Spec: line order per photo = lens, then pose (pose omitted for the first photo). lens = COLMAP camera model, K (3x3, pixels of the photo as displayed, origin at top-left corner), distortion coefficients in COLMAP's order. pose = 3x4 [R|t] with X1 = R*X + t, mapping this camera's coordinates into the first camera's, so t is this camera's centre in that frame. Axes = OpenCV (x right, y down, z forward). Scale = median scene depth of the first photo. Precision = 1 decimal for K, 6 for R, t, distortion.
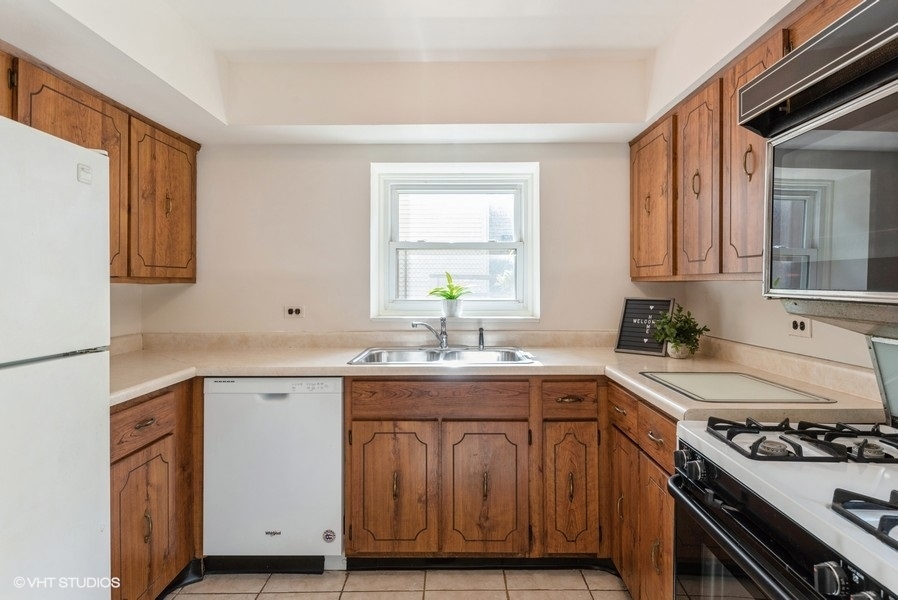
lens RADIAL K [[501.1, 0, 452.8], [0, 501.1, 279.3], [0, 0, 1]] dist [0.000520, -0.001157]
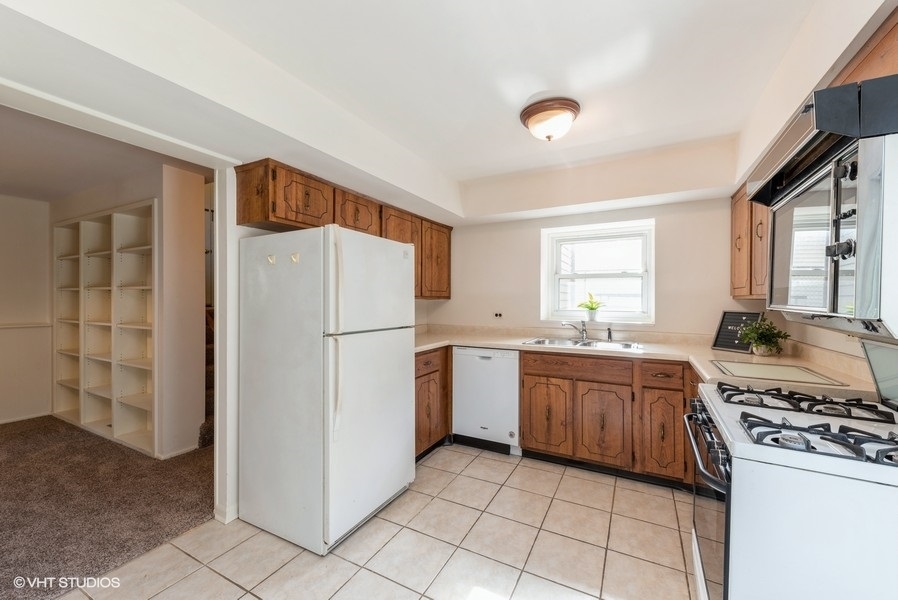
lens RADIAL K [[361.1, 0, 449.0], [0, 361.1, 300.0], [0, 0, 1]] dist [0.000107, -0.000001]
pose [[0.878574, 0.004130, -0.477589, 0.186610], [0.000711, 0.999950, 0.009955, -0.004302], [0.477606, -0.009086, 0.878527, -0.288799]]
